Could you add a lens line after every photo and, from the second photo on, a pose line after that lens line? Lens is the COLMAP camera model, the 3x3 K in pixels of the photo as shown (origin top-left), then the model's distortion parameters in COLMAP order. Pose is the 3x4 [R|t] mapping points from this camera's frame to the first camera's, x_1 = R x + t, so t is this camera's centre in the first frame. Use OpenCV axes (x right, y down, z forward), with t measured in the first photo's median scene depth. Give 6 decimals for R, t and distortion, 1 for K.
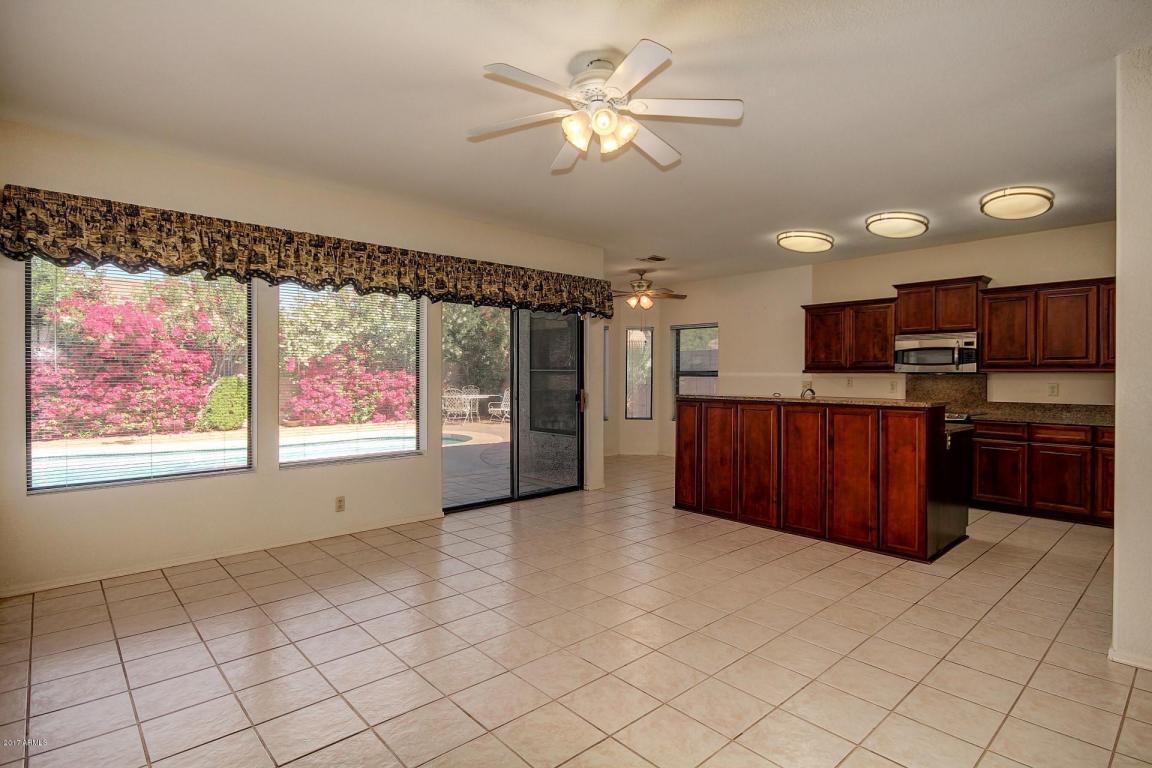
lens RADIAL K [[570.7, 0, 584.2], [0, 570.7, 399.6], [0, 0, 1]] dist [0.000145, 0.000090]
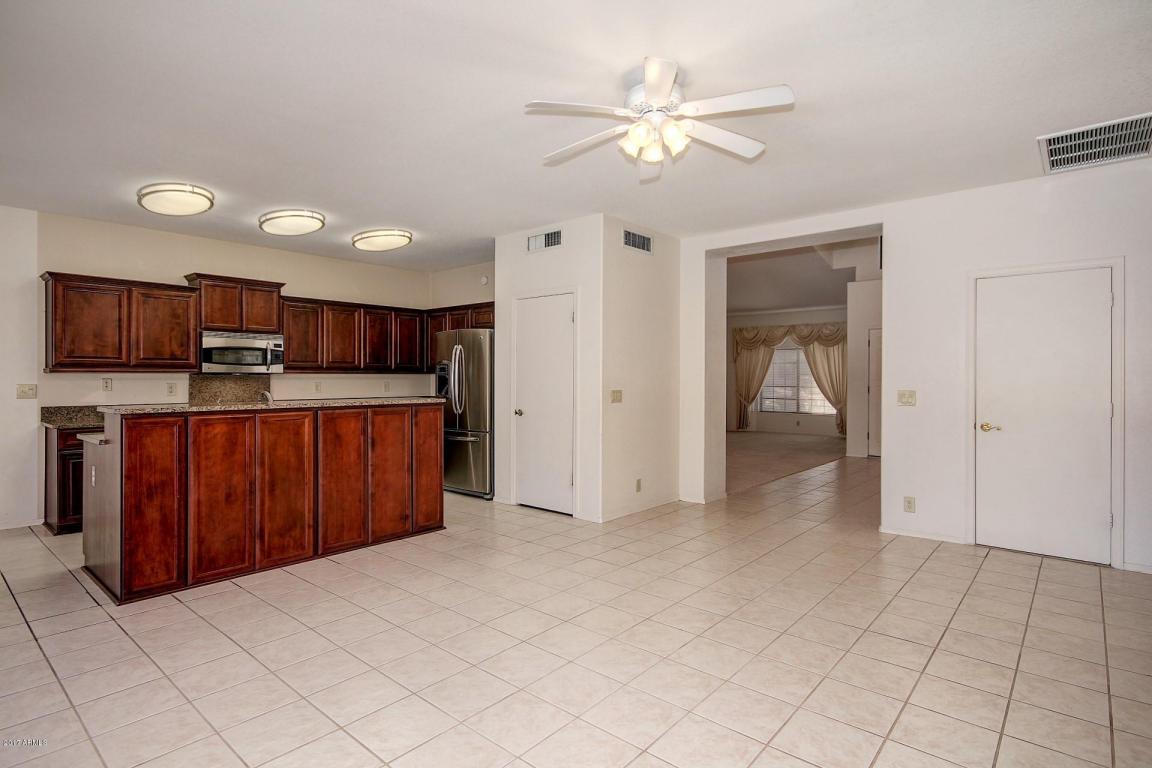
lens RADIAL K [[594.5, 0, 578.6], [0, 594.5, 381.6], [0, 0, 1]] dist [0.017013, -0.000374]
pose [[-0.112874, -0.010035, 0.993559, -0.524997], [0.040003, 0.999092, 0.014636, -0.028535], [-0.992804, 0.041397, -0.112370, 0.627609]]
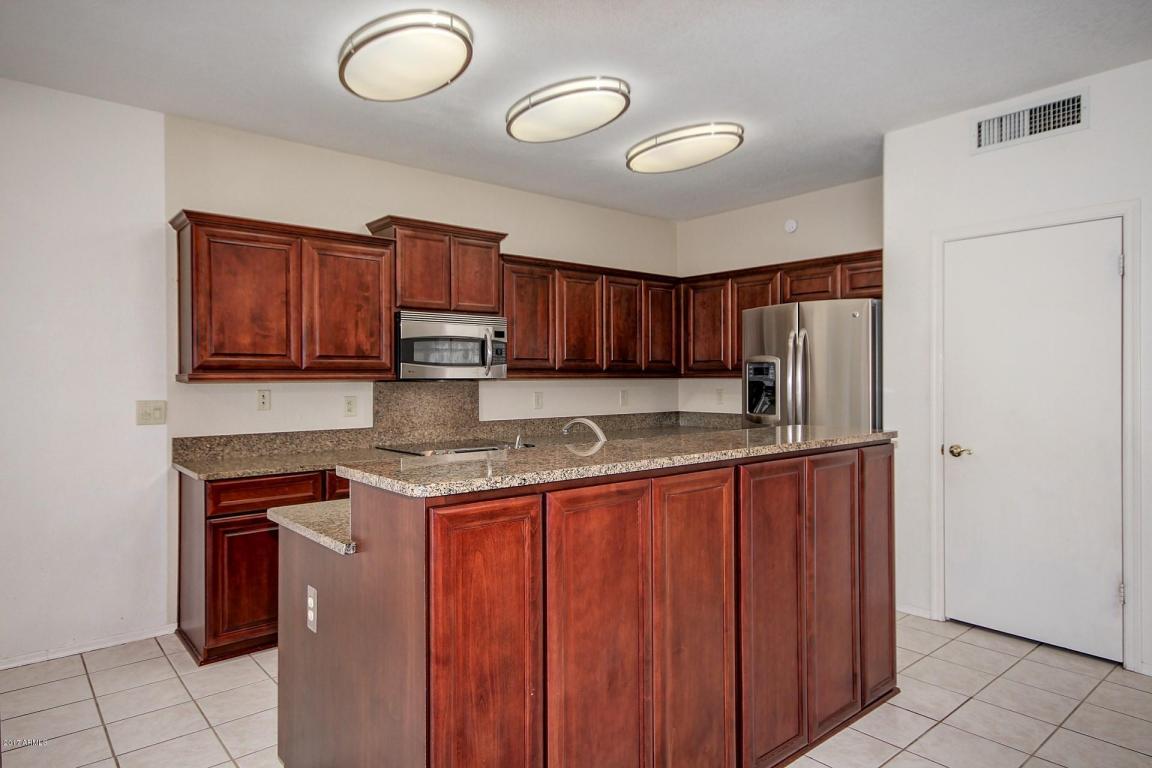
lens RADIAL K [[686.1, 0, 573.4], [0, 686.1, 382.1], [0, 0, 1]] dist [0.019419, 0.001301]
pose [[0.035213, -0.010415, 0.999326, -0.113948], [0.044773, 0.998958, 0.008833, -0.051306], [-0.998376, 0.044432, 0.035643, 0.970007]]
